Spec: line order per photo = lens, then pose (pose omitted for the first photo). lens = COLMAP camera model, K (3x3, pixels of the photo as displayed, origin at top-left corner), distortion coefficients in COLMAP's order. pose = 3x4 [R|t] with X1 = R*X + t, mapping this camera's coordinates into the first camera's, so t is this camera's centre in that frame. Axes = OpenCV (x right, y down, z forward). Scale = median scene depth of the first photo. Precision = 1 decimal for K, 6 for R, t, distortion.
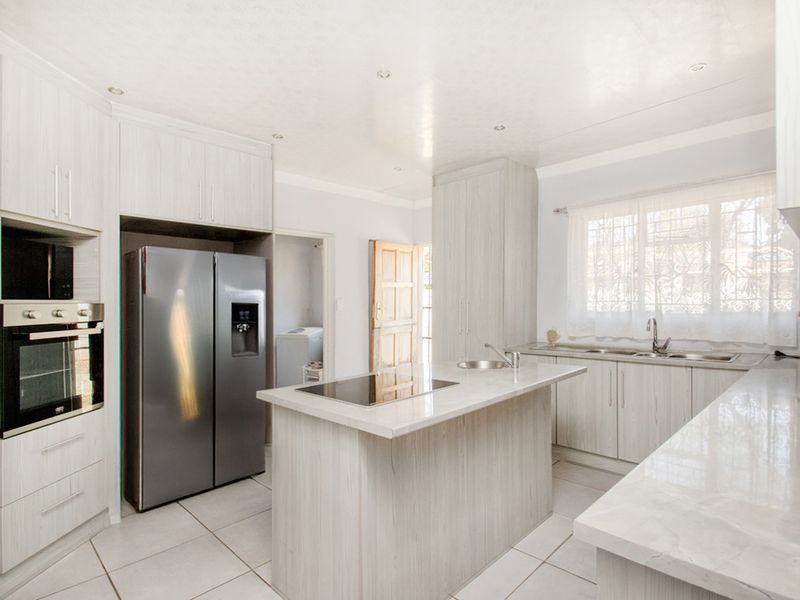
lens RADIAL K [[419.3, 0, 408.5], [0, 419.3, 301.0], [0, 0, 1]] dist [0.016513, 0.000701]
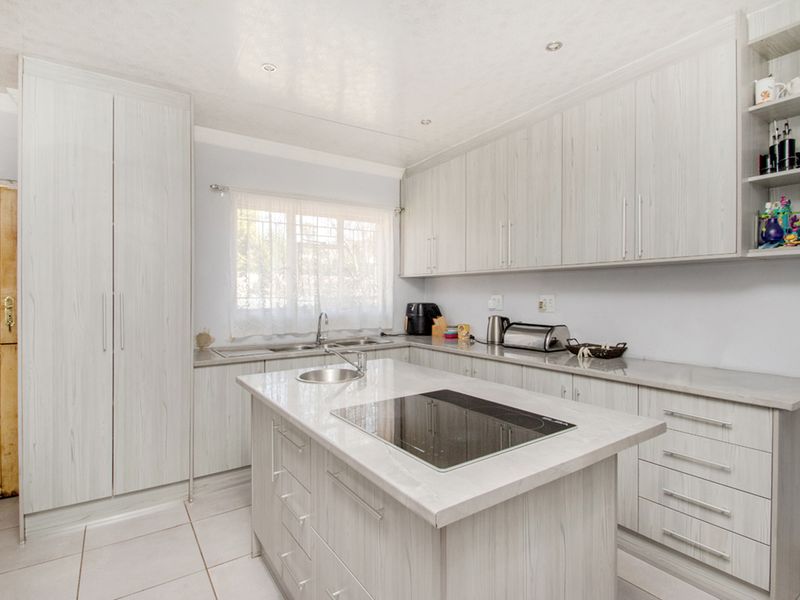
lens RADIAL K [[419.3, 0, 404.6], [0, 419.3, 301.9], [0, 0, 1]] dist [0.016513, 0.000701]
pose [[0.195953, -0.007109, 0.980587, -0.446893], [-0.009945, 0.999908, 0.009236, -0.001394], [-0.980563, -0.011562, 0.195864, 0.548735]]
